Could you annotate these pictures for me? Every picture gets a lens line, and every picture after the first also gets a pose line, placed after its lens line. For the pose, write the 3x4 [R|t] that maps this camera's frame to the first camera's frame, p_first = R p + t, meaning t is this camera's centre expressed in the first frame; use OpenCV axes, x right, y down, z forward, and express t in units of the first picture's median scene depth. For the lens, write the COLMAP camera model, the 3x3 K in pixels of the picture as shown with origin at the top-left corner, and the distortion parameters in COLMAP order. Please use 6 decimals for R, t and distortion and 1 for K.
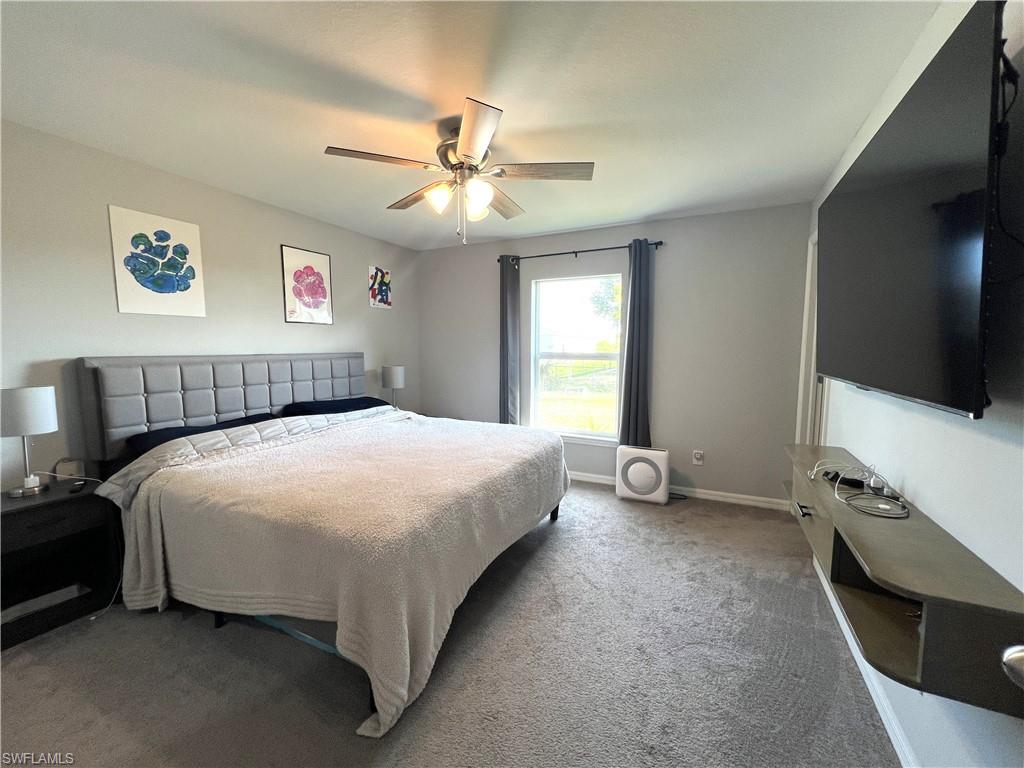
lens RADIAL K [[408.9, 0, 514.3], [0, 408.9, 386.7], [0, 0, 1]] dist [-0.002166, -0.000165]
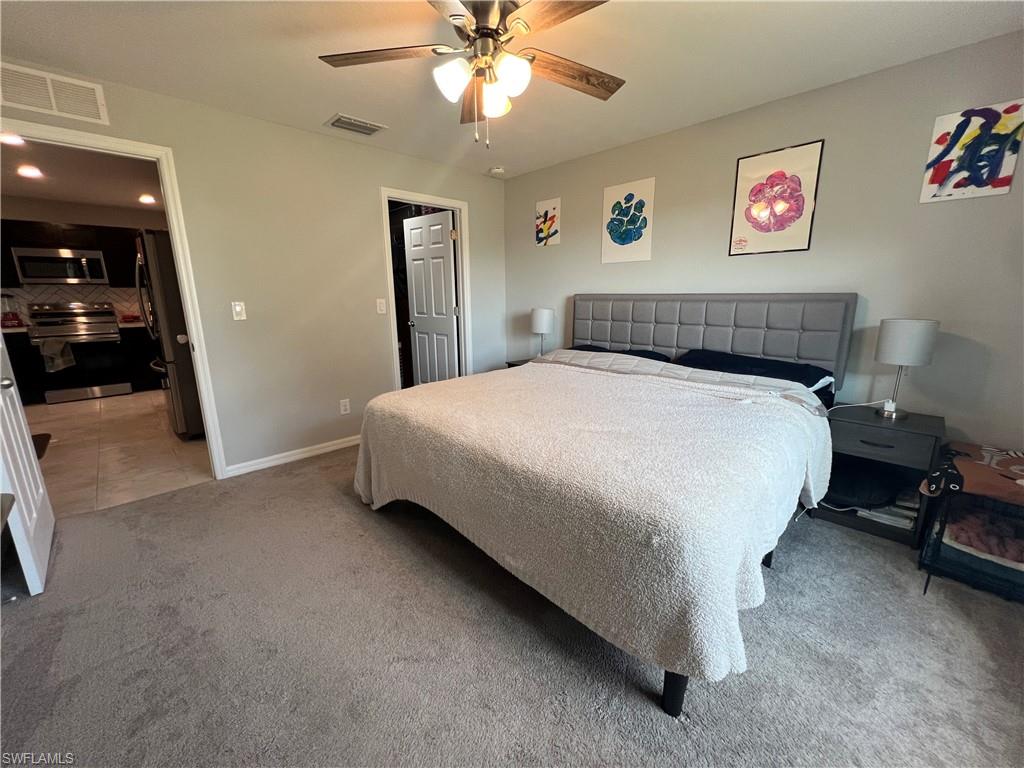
lens RADIAL K [[408.9, 0, 514.7], [0, 408.9, 379.3], [0, 0, 1]] dist [-0.002166, -0.000165]
pose [[-0.337387, 0.210023, -0.917638, 0.517147], [-0.075686, 0.965587, 0.248825, -0.105174], [0.938318, 0.153403, -0.309881, 1.072437]]
